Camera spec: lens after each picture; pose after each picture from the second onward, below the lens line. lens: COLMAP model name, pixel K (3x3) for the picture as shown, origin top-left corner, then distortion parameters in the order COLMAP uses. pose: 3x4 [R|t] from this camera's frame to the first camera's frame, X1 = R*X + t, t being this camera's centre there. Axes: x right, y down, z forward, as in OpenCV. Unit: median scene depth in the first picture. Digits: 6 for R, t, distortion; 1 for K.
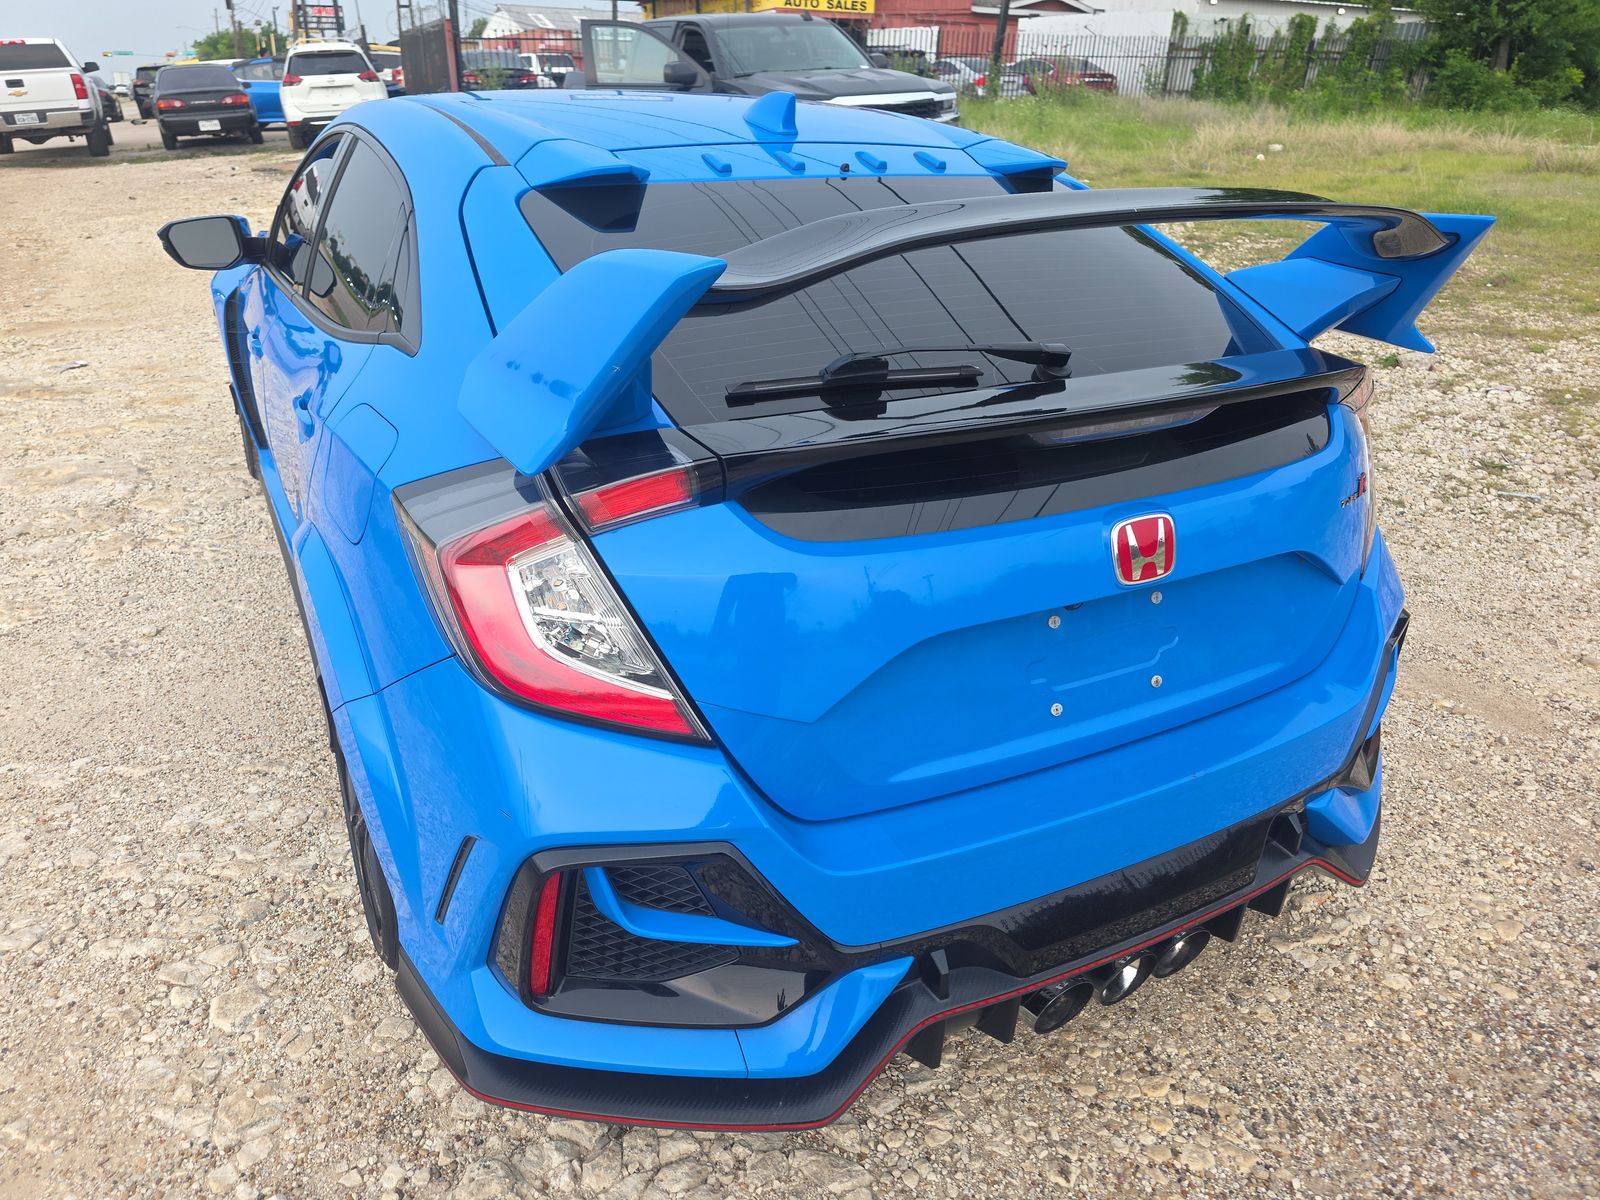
lens RADIAL K [[1061.2, 0, 800.0], [0, 1061.2, 600.0], [0, 0, 1]] dist [-0.004972, -0.008308]
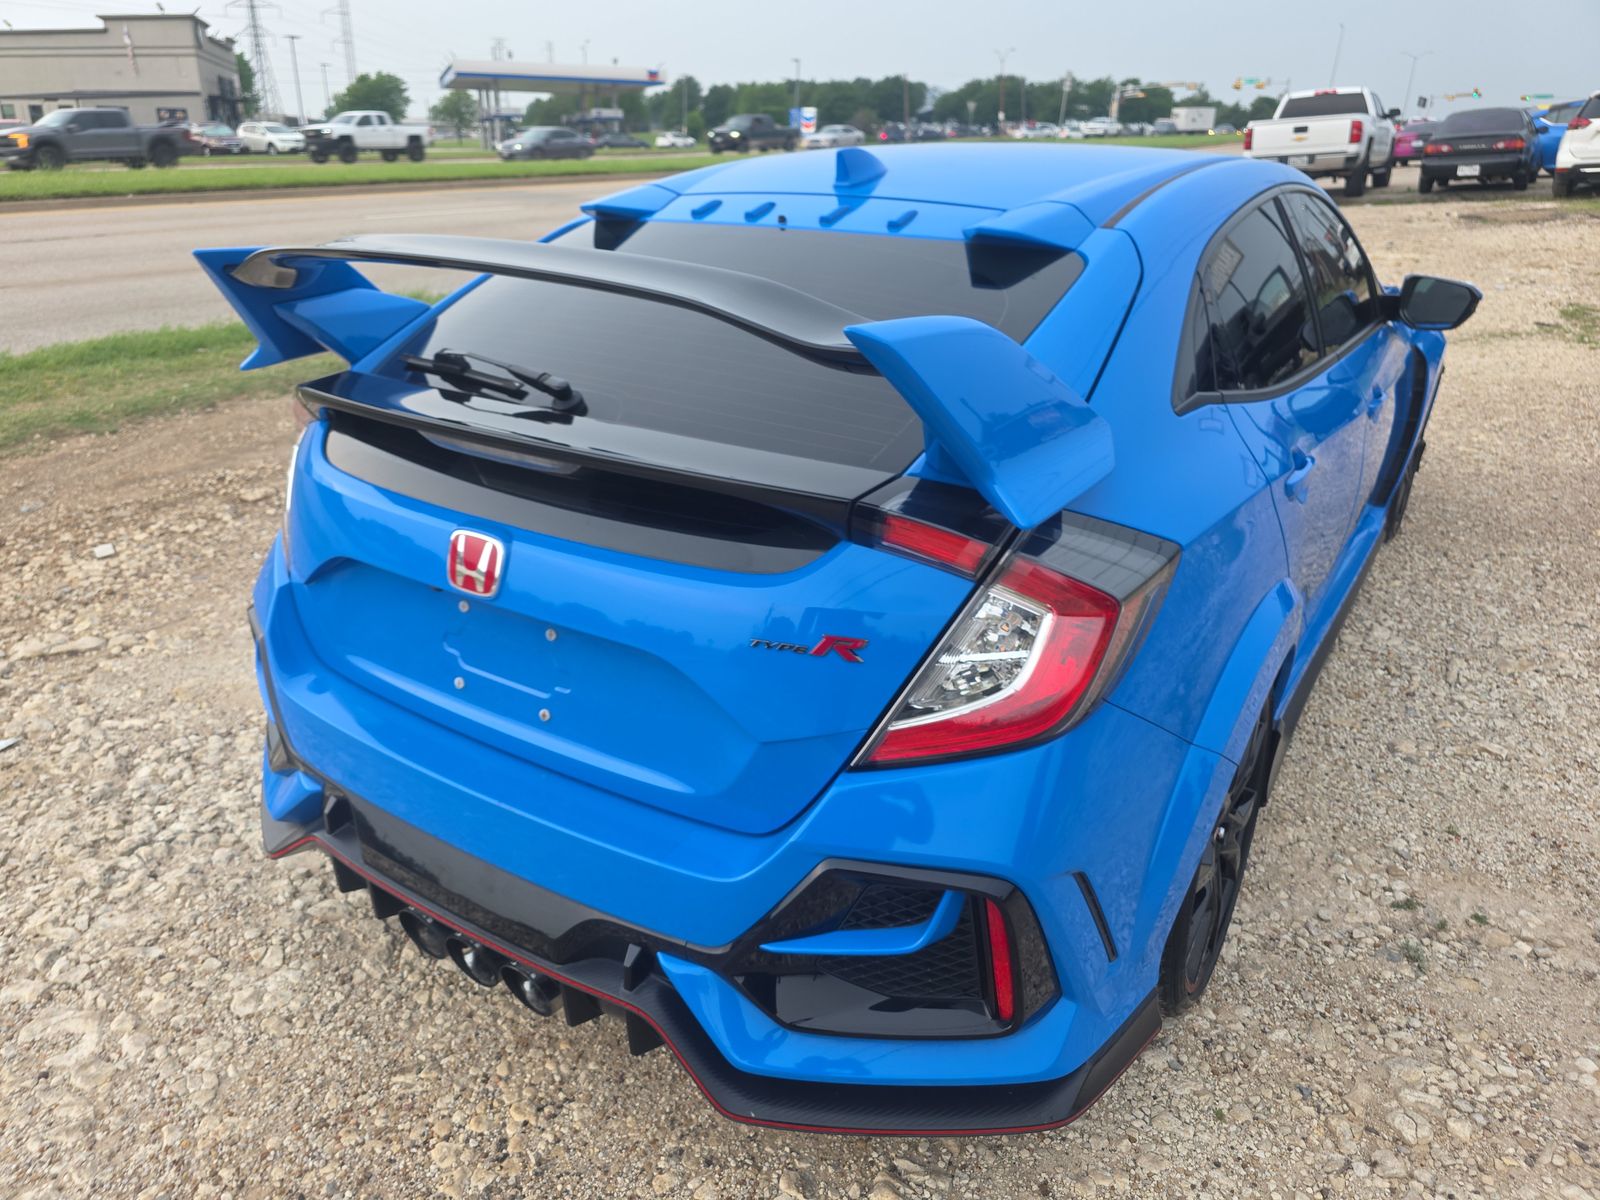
lens RADIAL K [[1093.7, 0, 800.0], [0, 1093.7, 600.0], [0, 0, 1]] dist [-0.004867, -0.001992]
pose [[0.488682, 0.327410, -0.808698, 1.126913], [-0.364191, 0.918848, 0.151932, -0.244425], [0.792815, 0.220274, 0.568264, 0.492453]]
